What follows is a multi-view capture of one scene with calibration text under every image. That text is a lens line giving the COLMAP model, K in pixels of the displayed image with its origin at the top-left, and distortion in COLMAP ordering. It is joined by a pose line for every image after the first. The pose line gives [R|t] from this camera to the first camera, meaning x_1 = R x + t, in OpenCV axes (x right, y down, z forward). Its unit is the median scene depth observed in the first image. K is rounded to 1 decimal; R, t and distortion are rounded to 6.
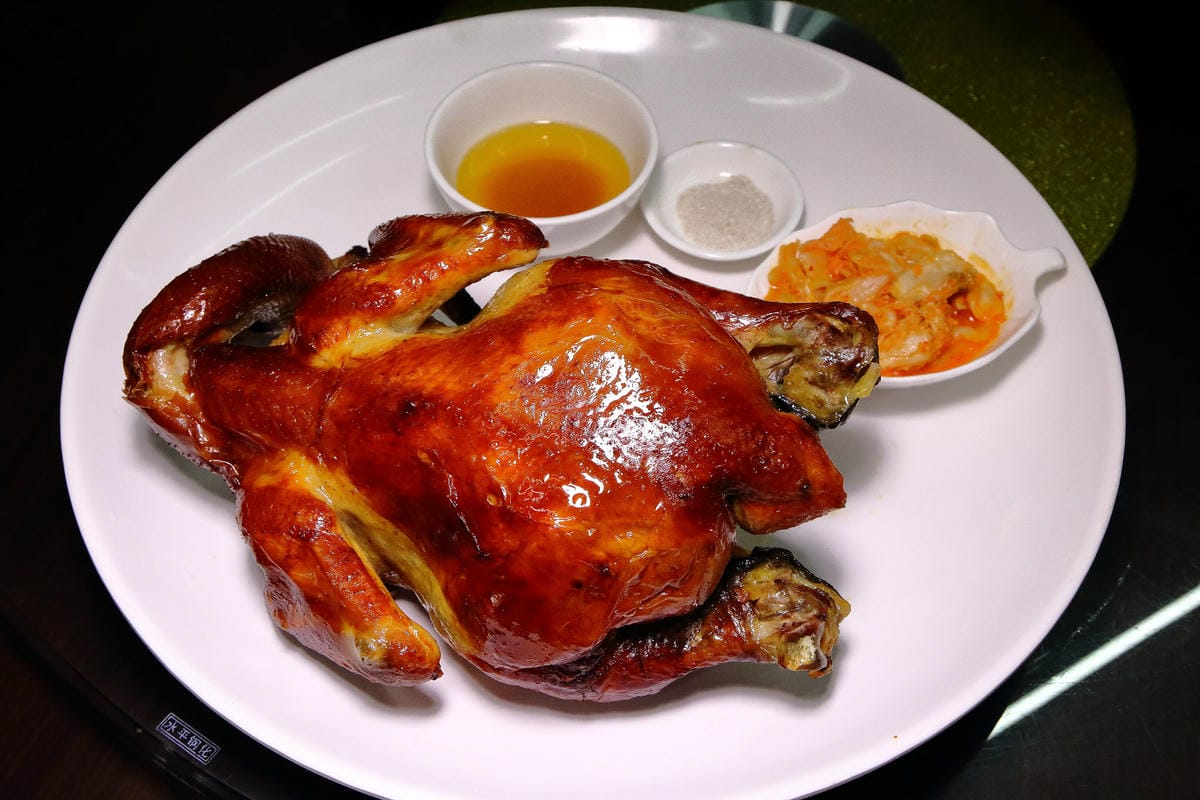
lens RADIAL K [[1414.9, 0, 602.8], [0, 1414.9, 395.7], [0, 0, 1]] dist [-0.033813, 0.000000]
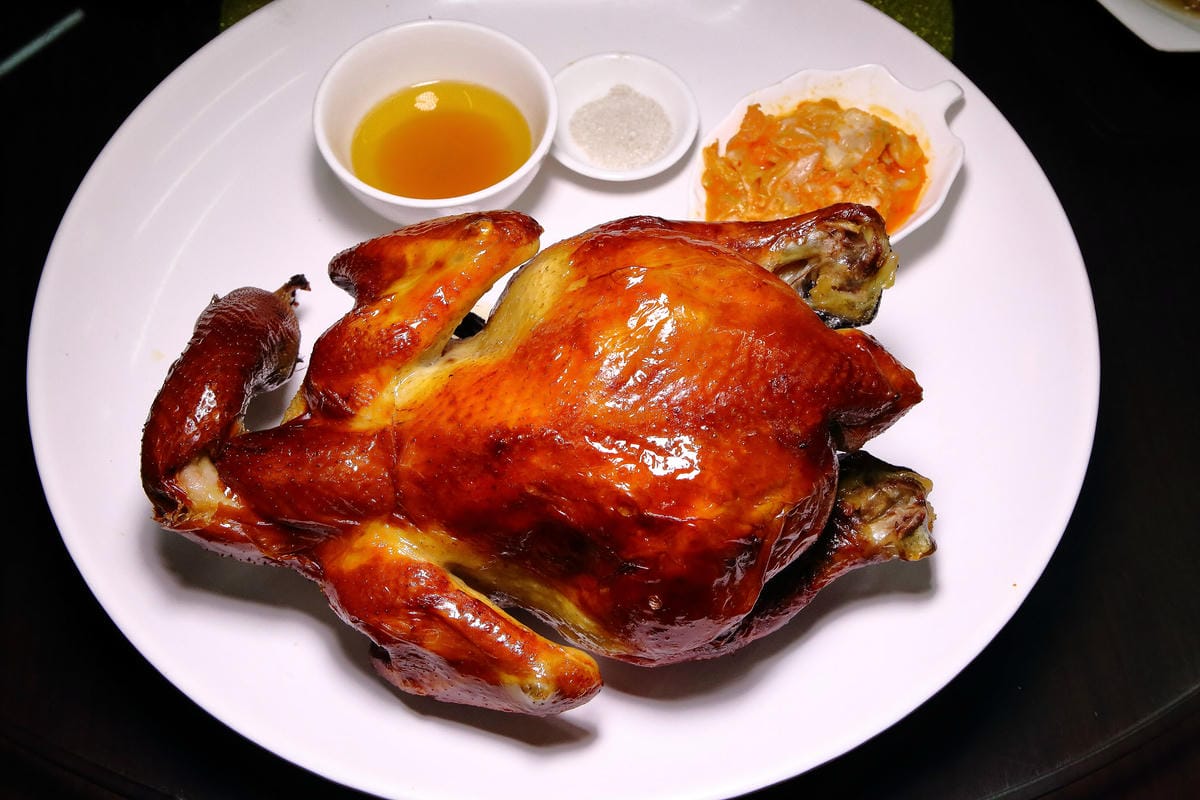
lens RADIAL K [[1308.4, 0, 598.3], [0, 1308.4, 406.6], [0, 0, 1]] dist [-0.030235, 0.000000]
pose [[0.924365, -0.320794, 0.206494, -0.234294], [0.286365, 0.941052, 0.180044, -0.148065], [-0.252079, -0.107294, 0.961740, 0.125444]]
